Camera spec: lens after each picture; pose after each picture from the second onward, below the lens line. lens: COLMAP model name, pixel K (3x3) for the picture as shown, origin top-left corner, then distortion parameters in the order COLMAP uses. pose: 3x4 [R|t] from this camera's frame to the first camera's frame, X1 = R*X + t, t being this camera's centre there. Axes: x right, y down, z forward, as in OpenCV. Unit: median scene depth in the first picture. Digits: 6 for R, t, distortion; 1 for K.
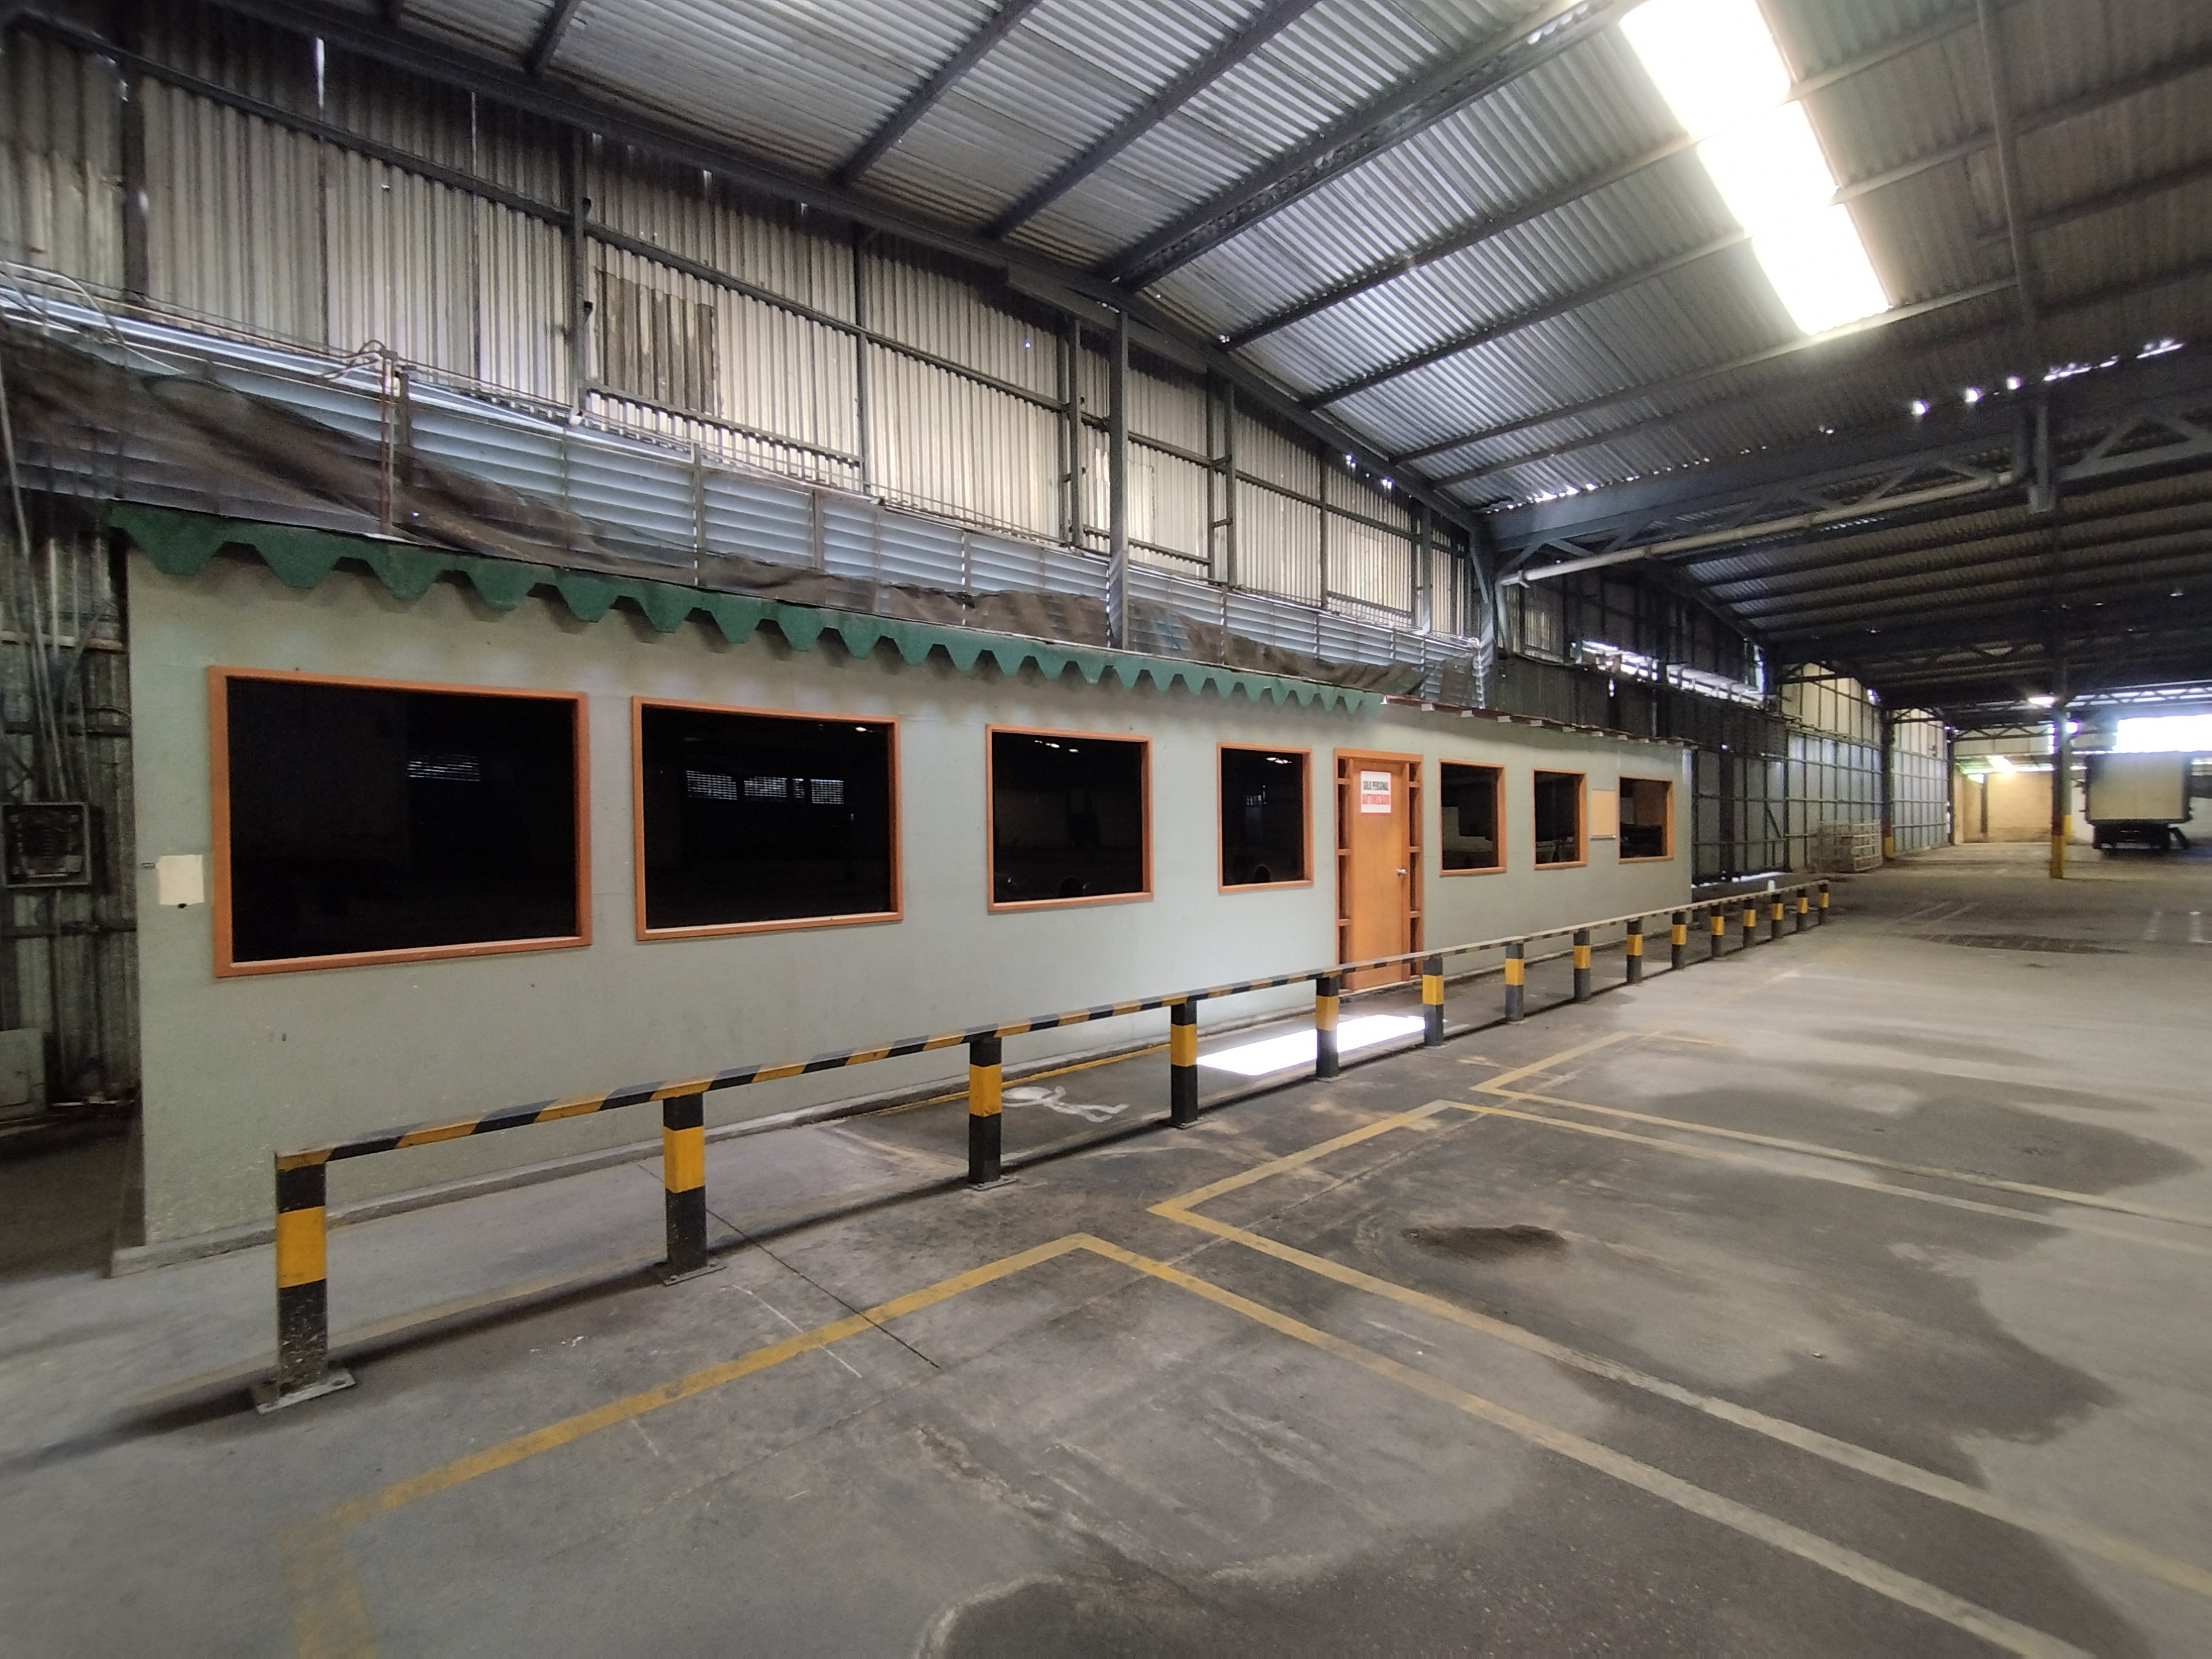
lens RADIAL K [[1014.7, 0, 1096.3], [0, 1014.7, 846.7], [0, 0, 1]] dist [0.001139, 0.000132]
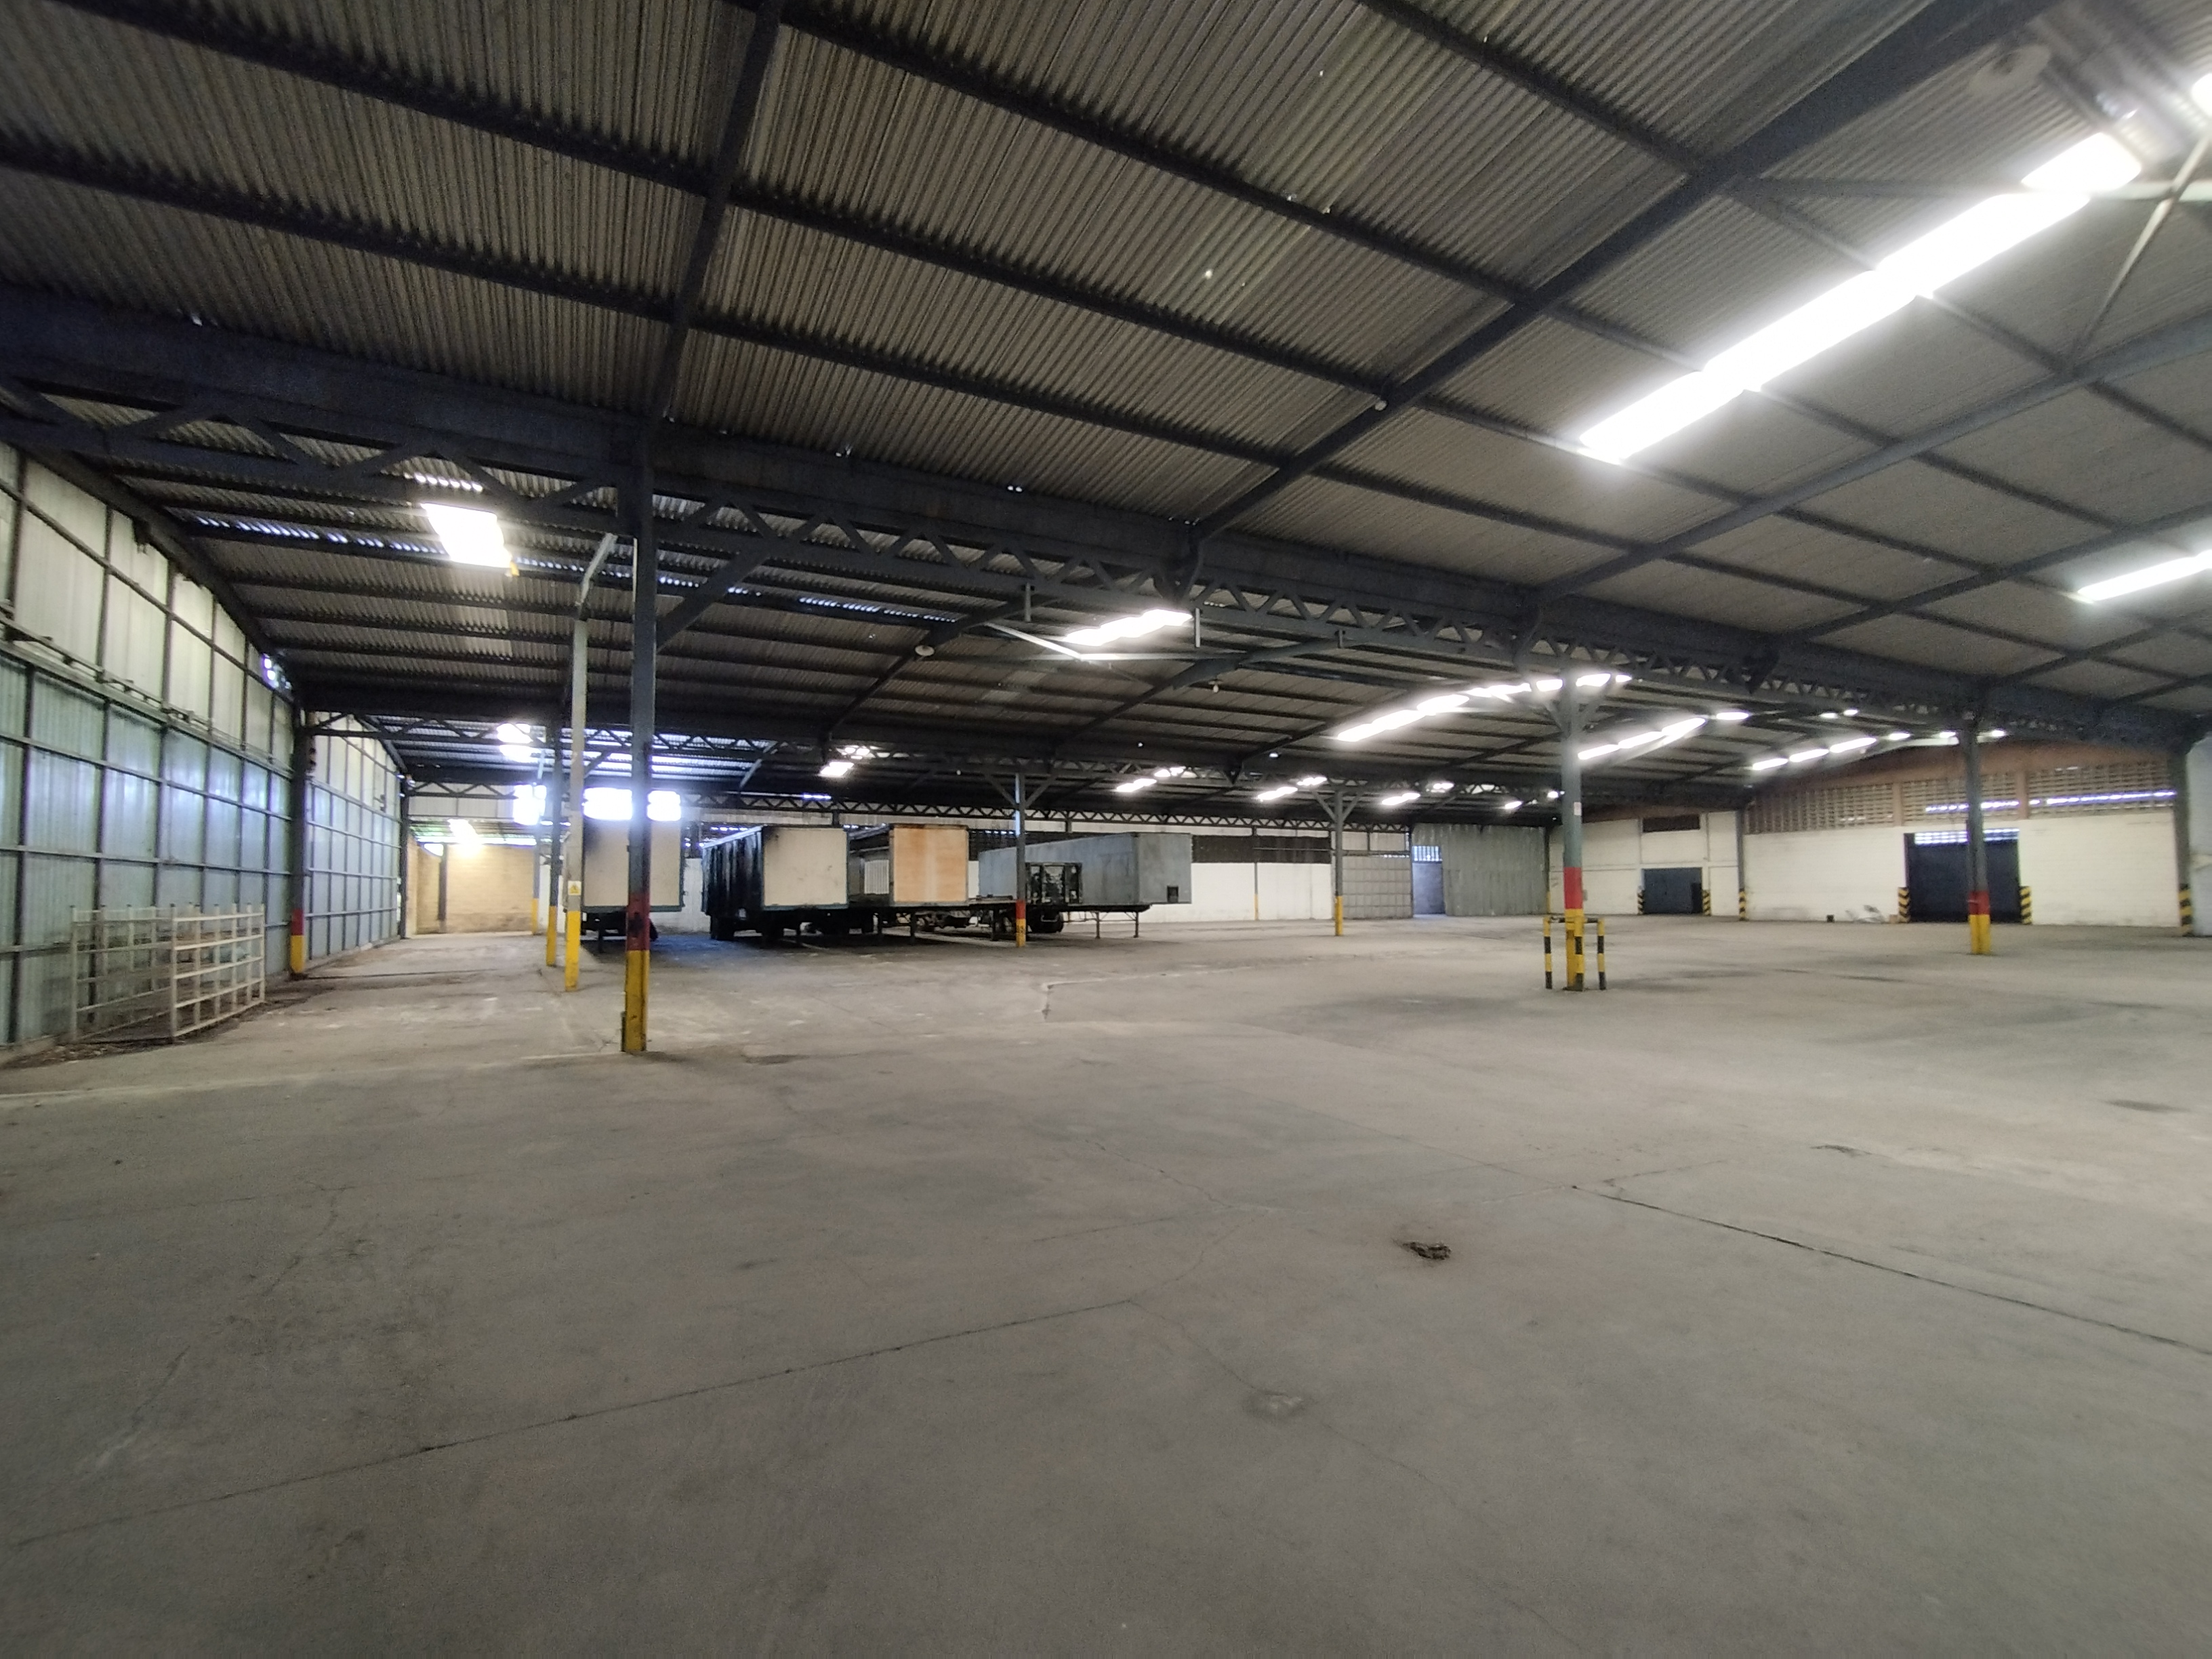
lens RADIAL K [[1014.7, 0, 1093.5], [0, 1014.7, 838.0], [0, 0, 1]] dist [0.001139, 0.000132]
pose [[0.270625, 0.064847, 0.960498, 0.324764], [0.020873, 0.997099, -0.073199, -0.011532], [-0.962459, 0.039858, 0.268486, 0.386637]]
